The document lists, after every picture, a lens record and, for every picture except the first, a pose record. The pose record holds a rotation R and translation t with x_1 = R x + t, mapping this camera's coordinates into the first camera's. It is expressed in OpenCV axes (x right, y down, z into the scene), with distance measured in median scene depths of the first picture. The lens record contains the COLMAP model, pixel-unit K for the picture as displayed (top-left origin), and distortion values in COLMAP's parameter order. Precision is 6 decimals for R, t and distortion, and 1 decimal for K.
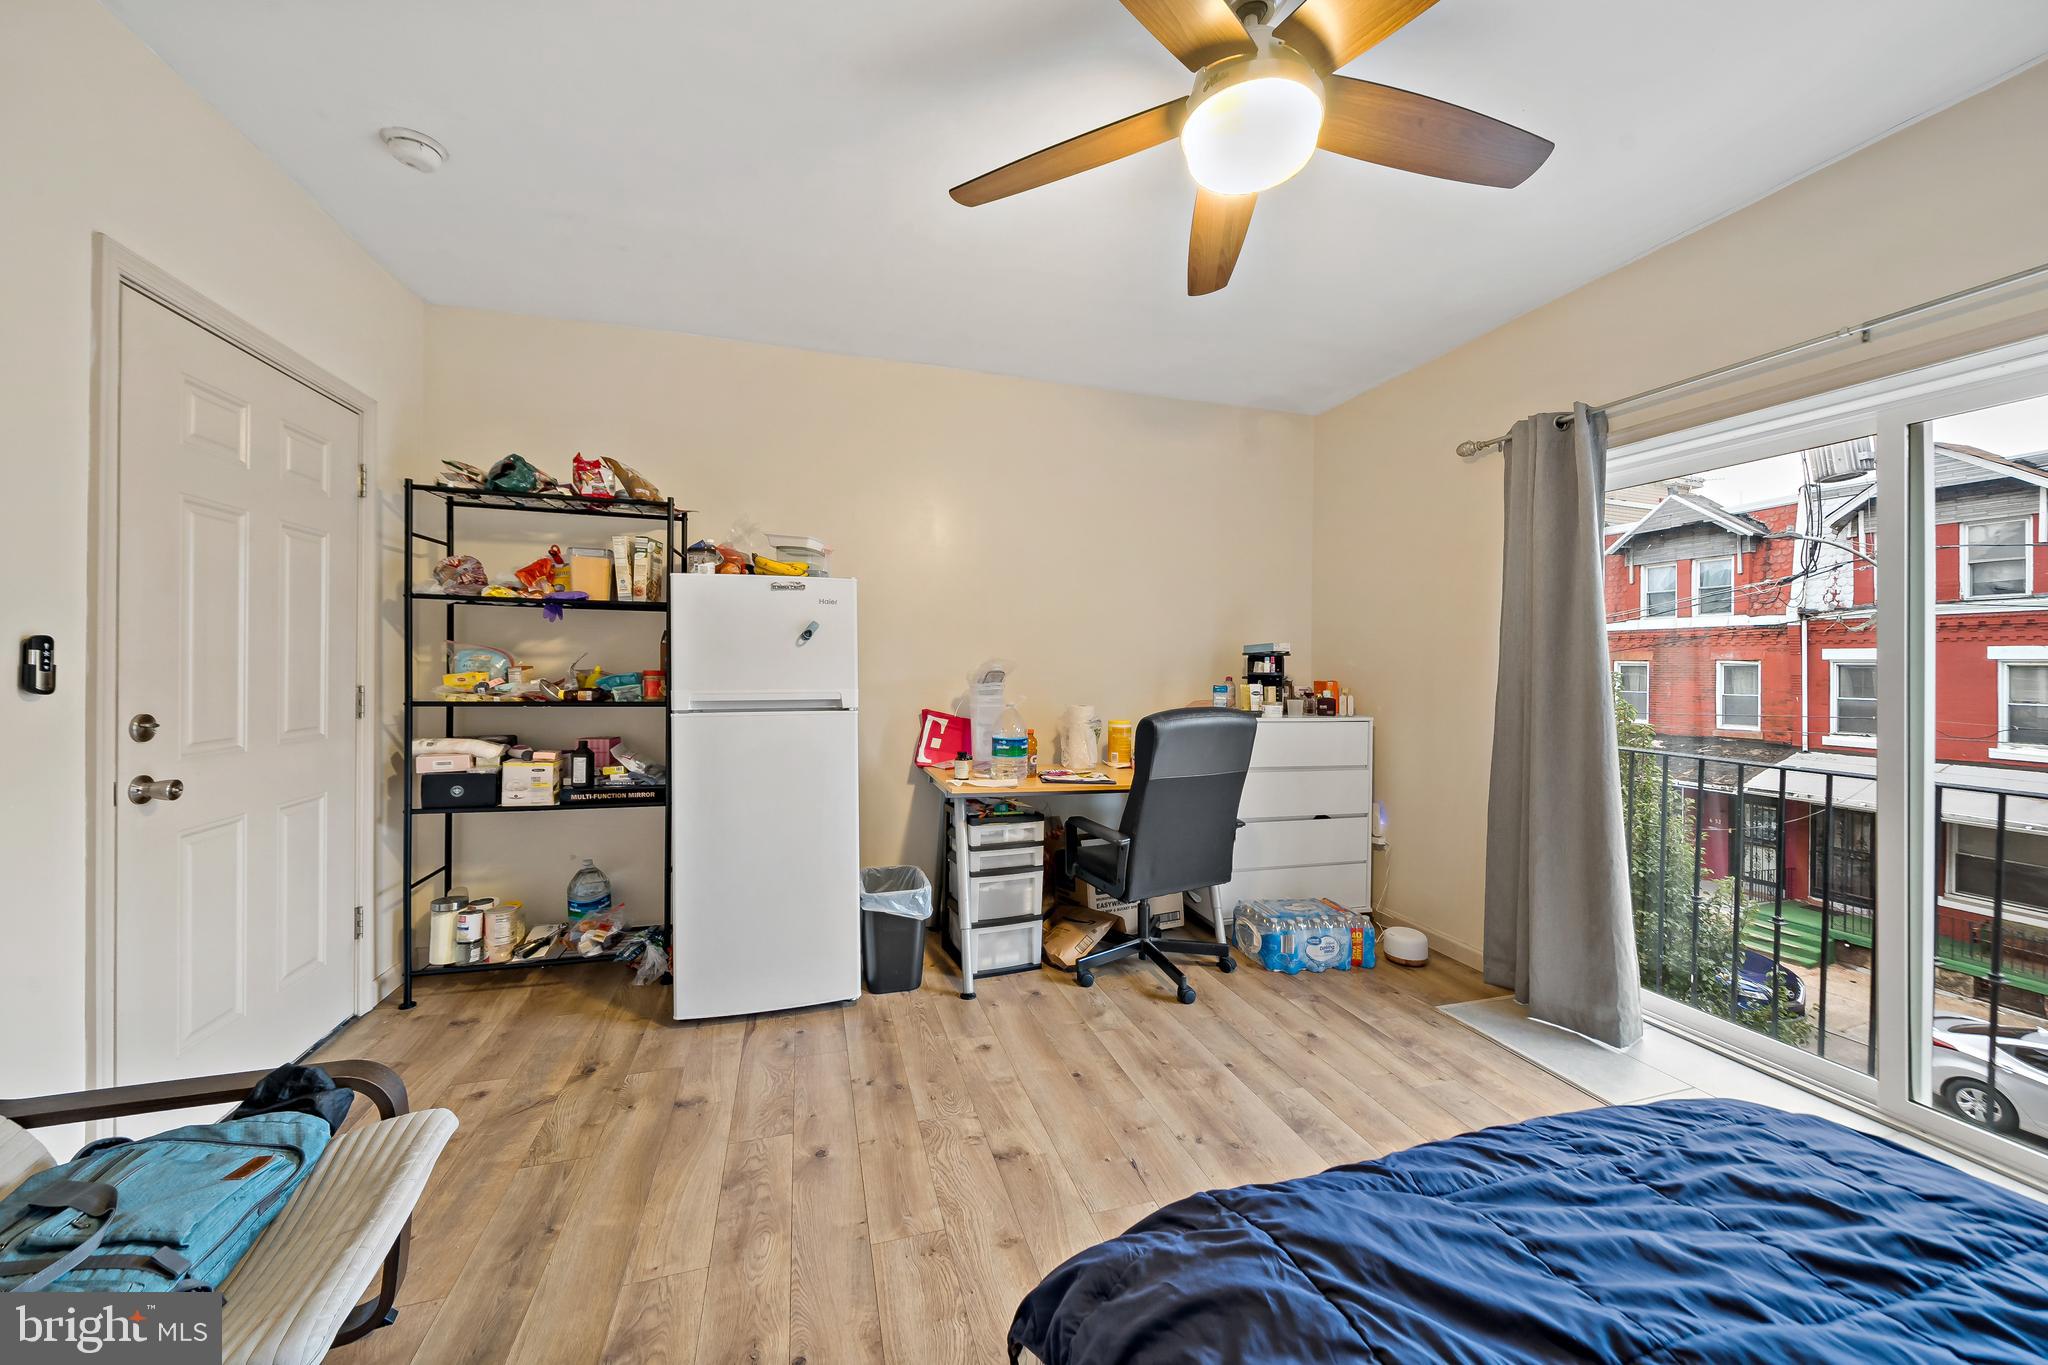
lens RADIAL K [[773.8, 0, 1011.0], [0, 773.8, 656.2], [0, 0, 1]] dist [-0.000369, 0.000078]
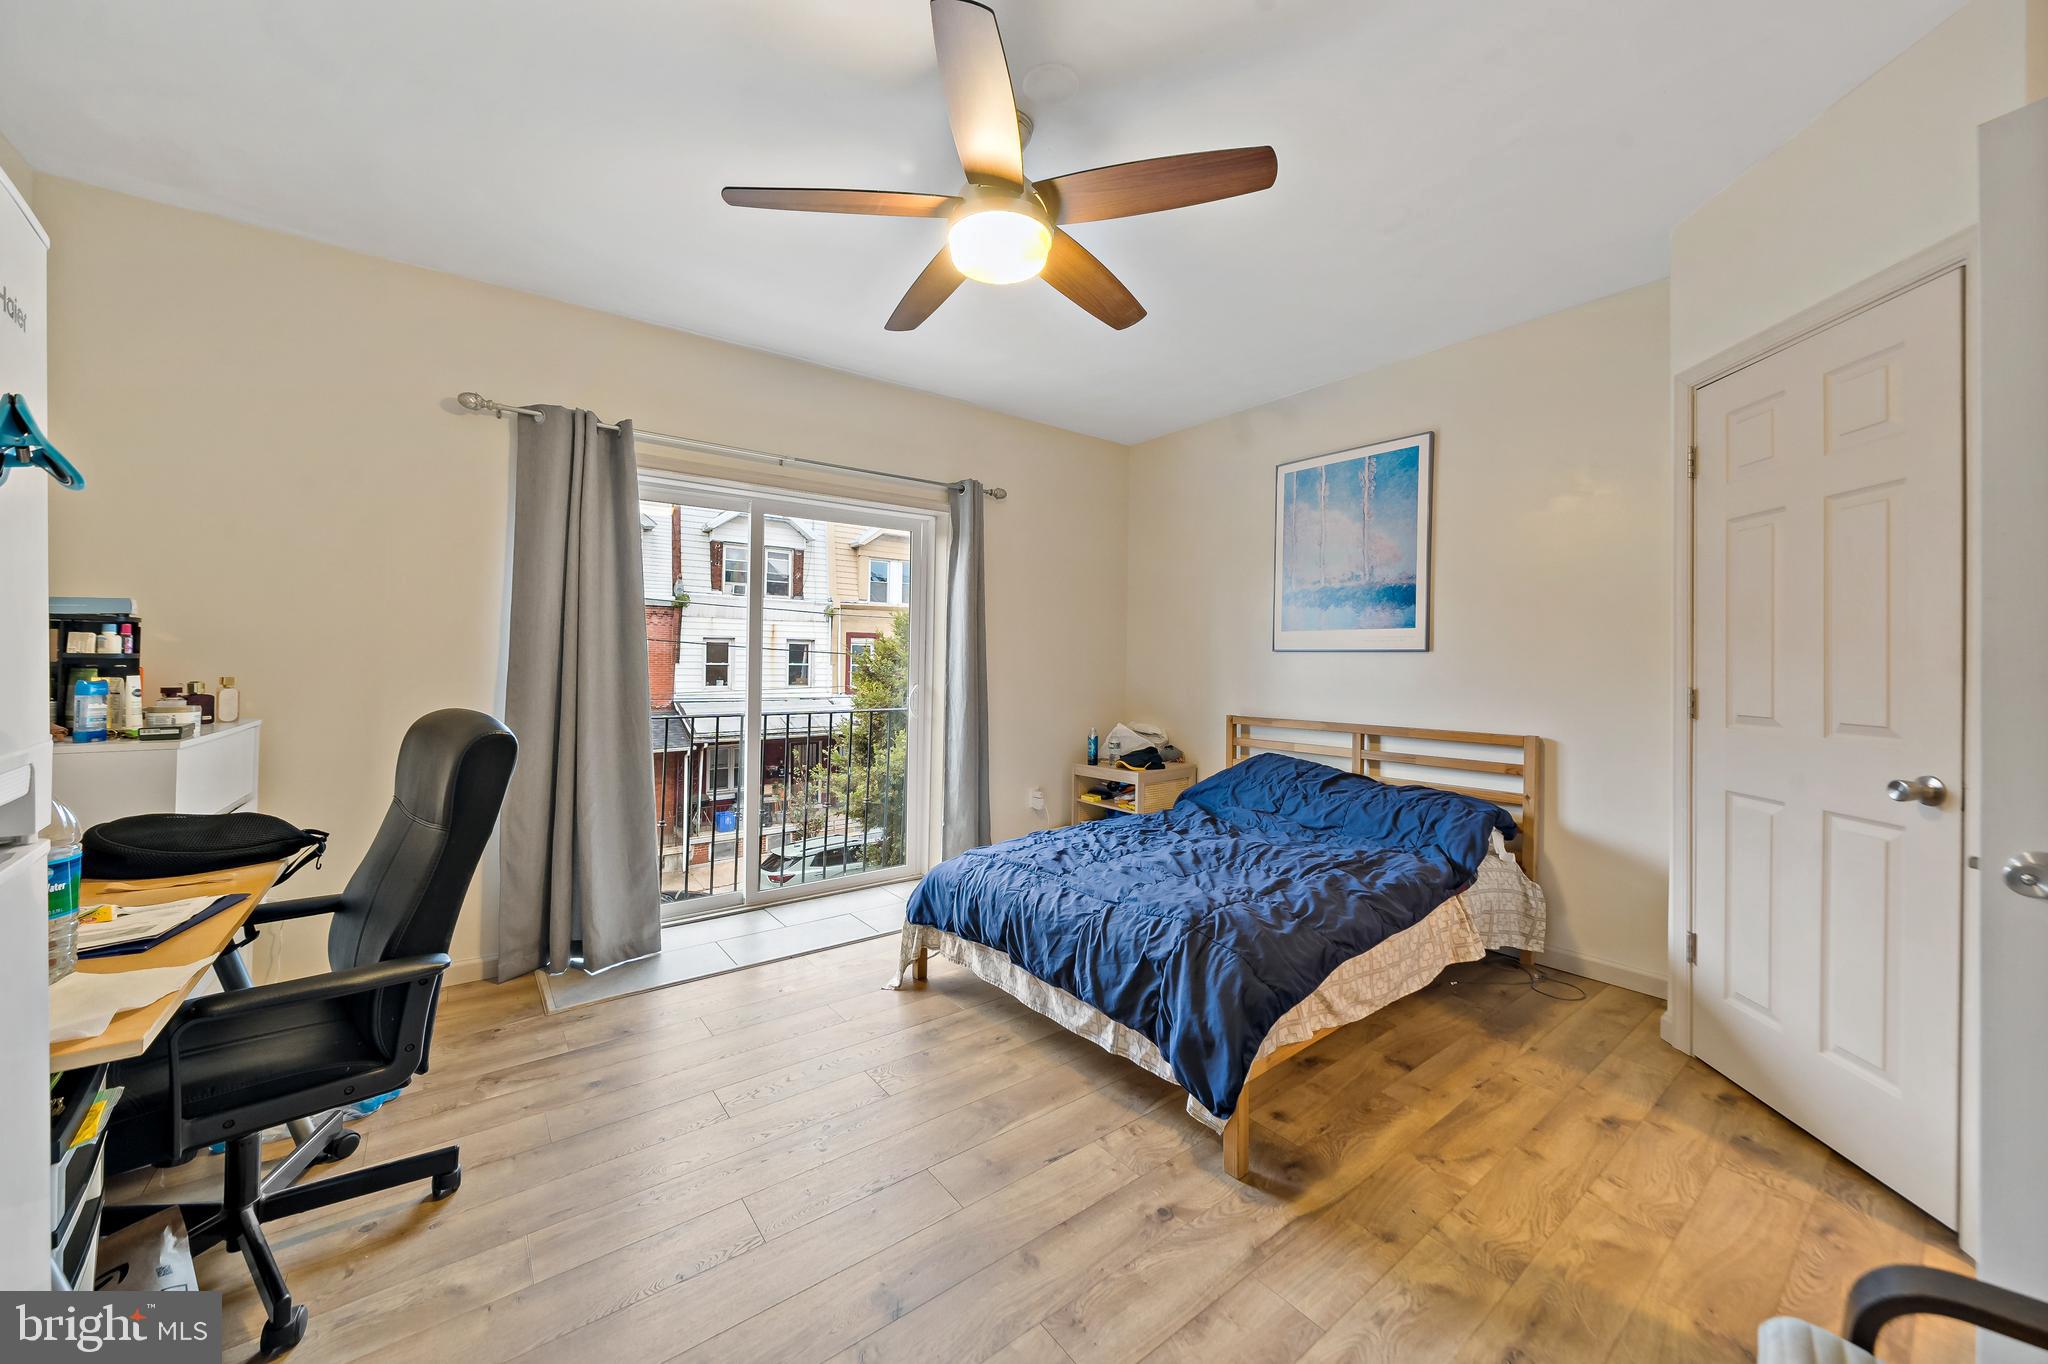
lens RADIAL K [[773.8, 0, 1011.0], [0, 773.8, 655.7], [0, 0, 1]] dist [-0.000369, 0.000078]
pose [[-0.390279, -0.007662, 0.920665, -0.530882], [-0.023986, 0.999711, -0.001848, 0.011504], [-0.920384, -0.022804, -0.390349, 0.866665]]
